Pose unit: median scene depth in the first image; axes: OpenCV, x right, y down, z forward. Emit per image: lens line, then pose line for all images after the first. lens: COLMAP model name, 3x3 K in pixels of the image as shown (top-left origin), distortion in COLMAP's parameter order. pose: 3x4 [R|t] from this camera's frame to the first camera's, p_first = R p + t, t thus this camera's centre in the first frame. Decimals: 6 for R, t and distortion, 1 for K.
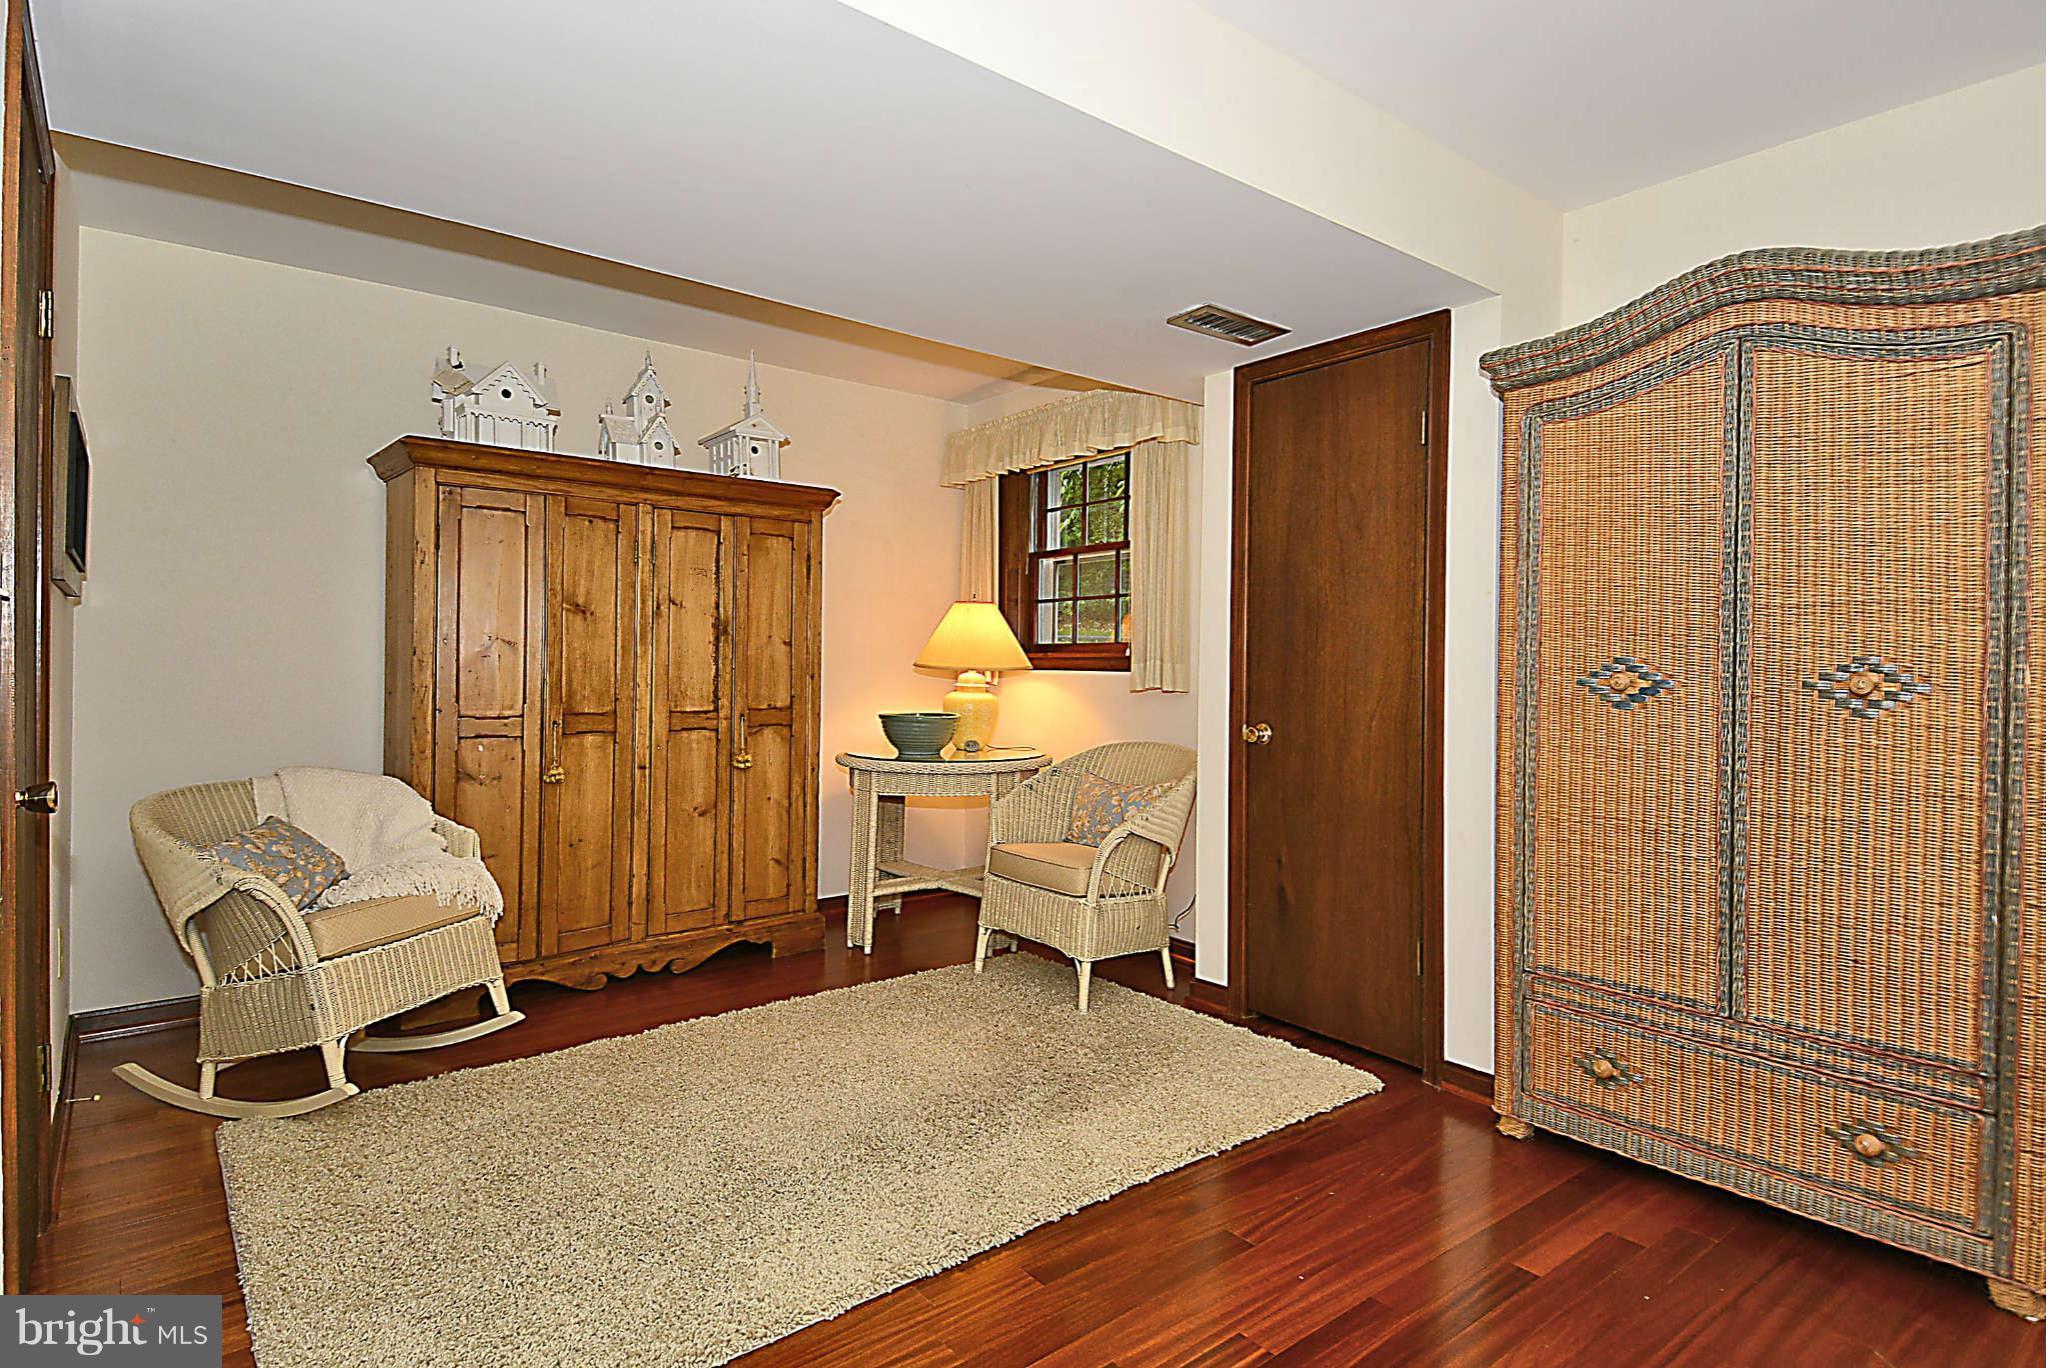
lens RADIAL K [[1100.1, 0, 1035.4], [0, 1100.1, 671.5], [0, 0, 1]] dist [0.067323, -0.041103]
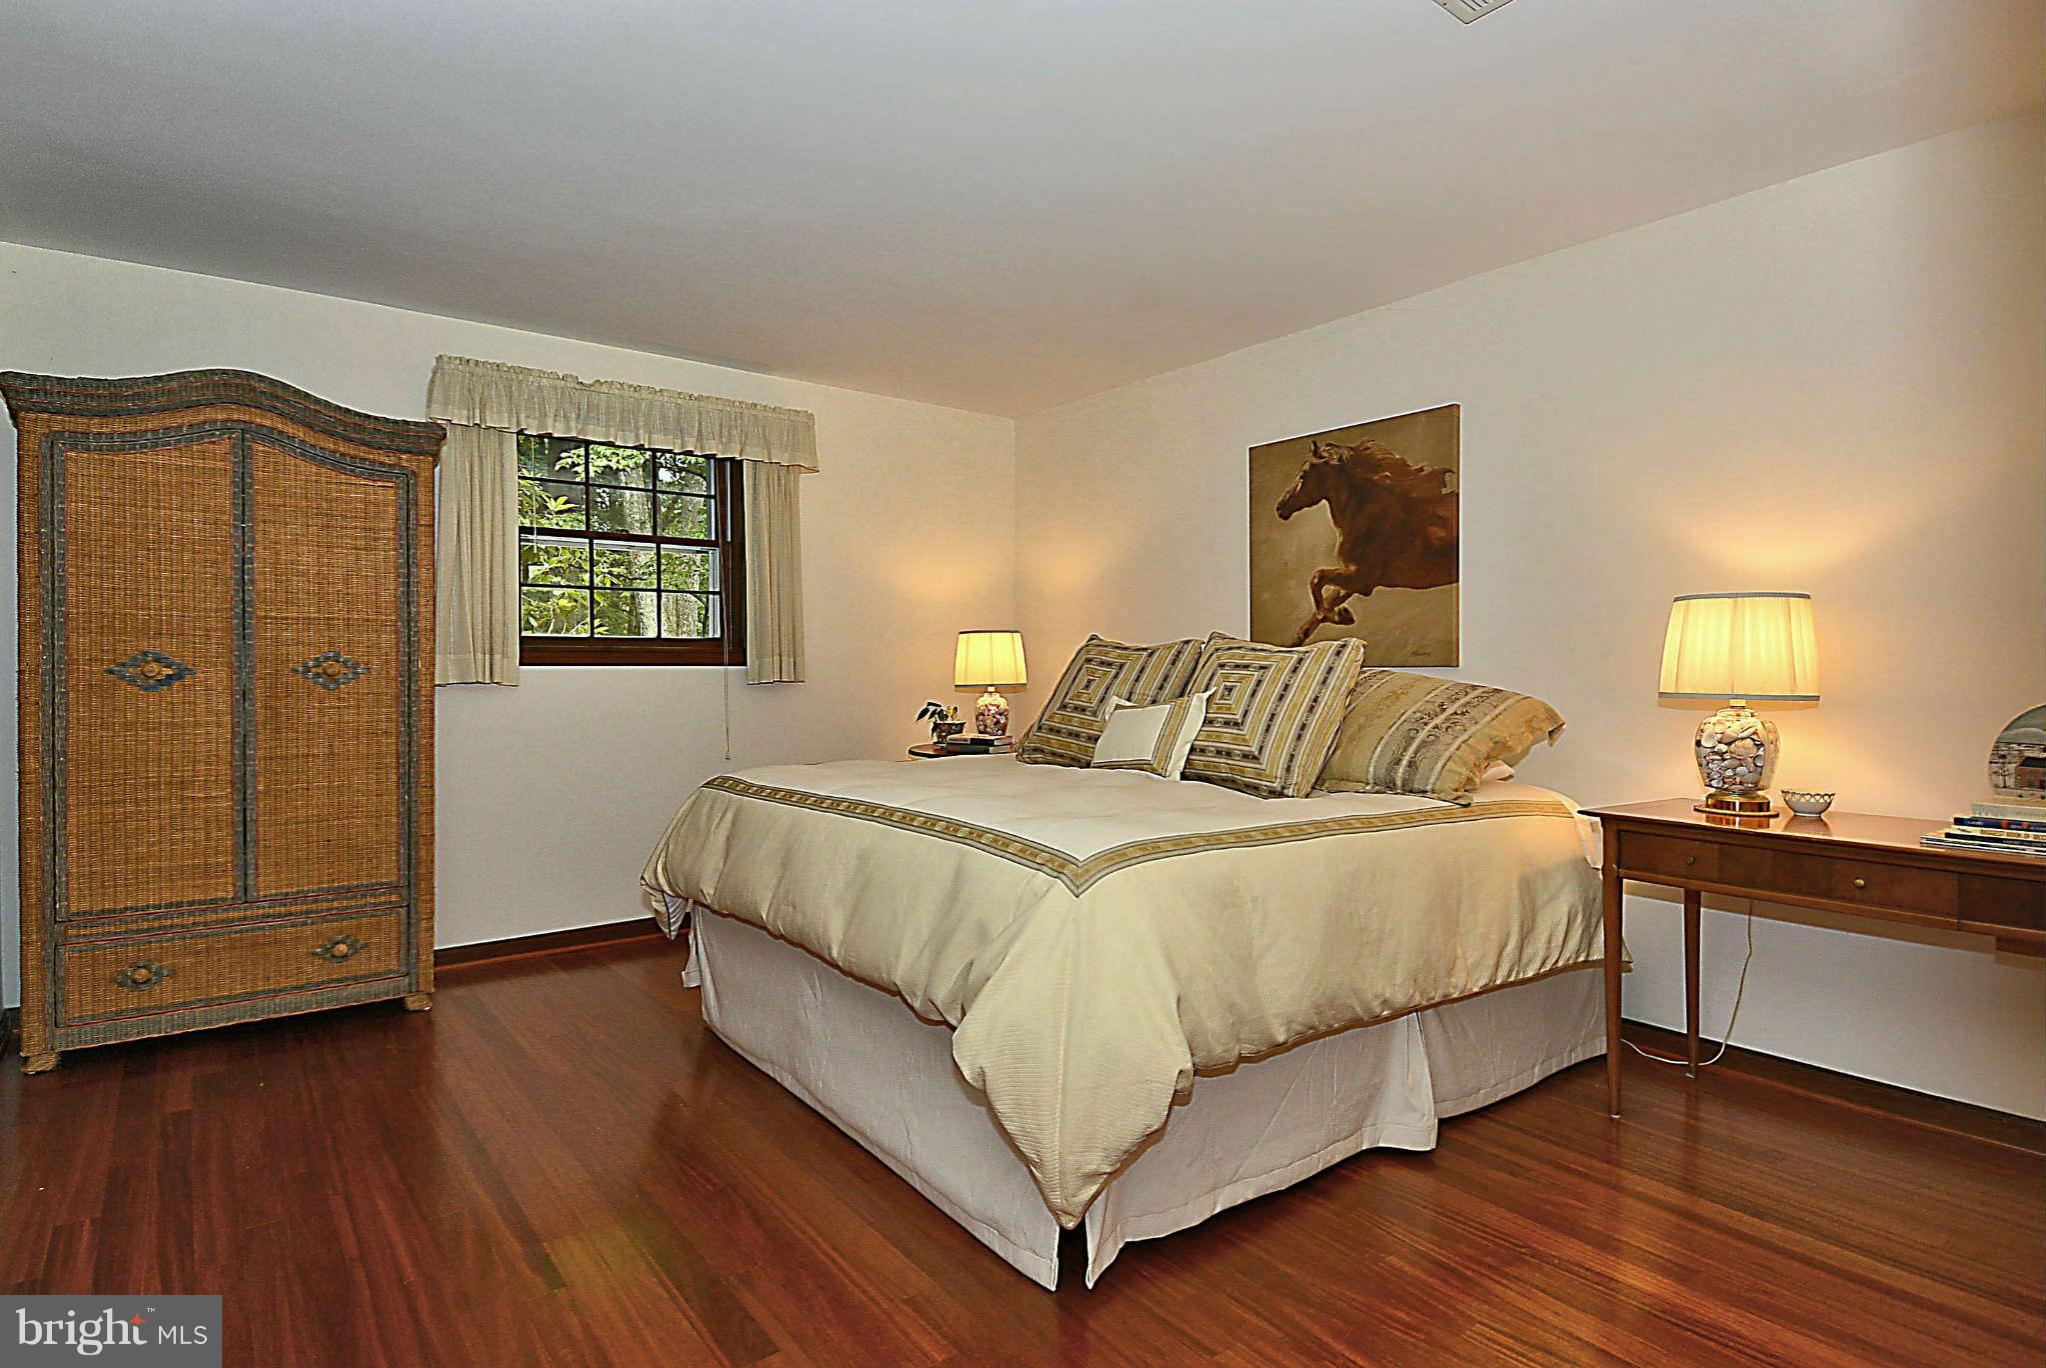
lens RADIAL K [[1100.1, 0, 1035.4], [0, 1100.1, 671.5], [0, 0, 1]] dist [0.067323, -0.041103]
pose [[0.033901, -0.014601, 0.999319, -0.794045], [0.004163, 0.999887, 0.014468, -0.004178], [-0.999417, 0.003670, 0.033958, -0.059961]]
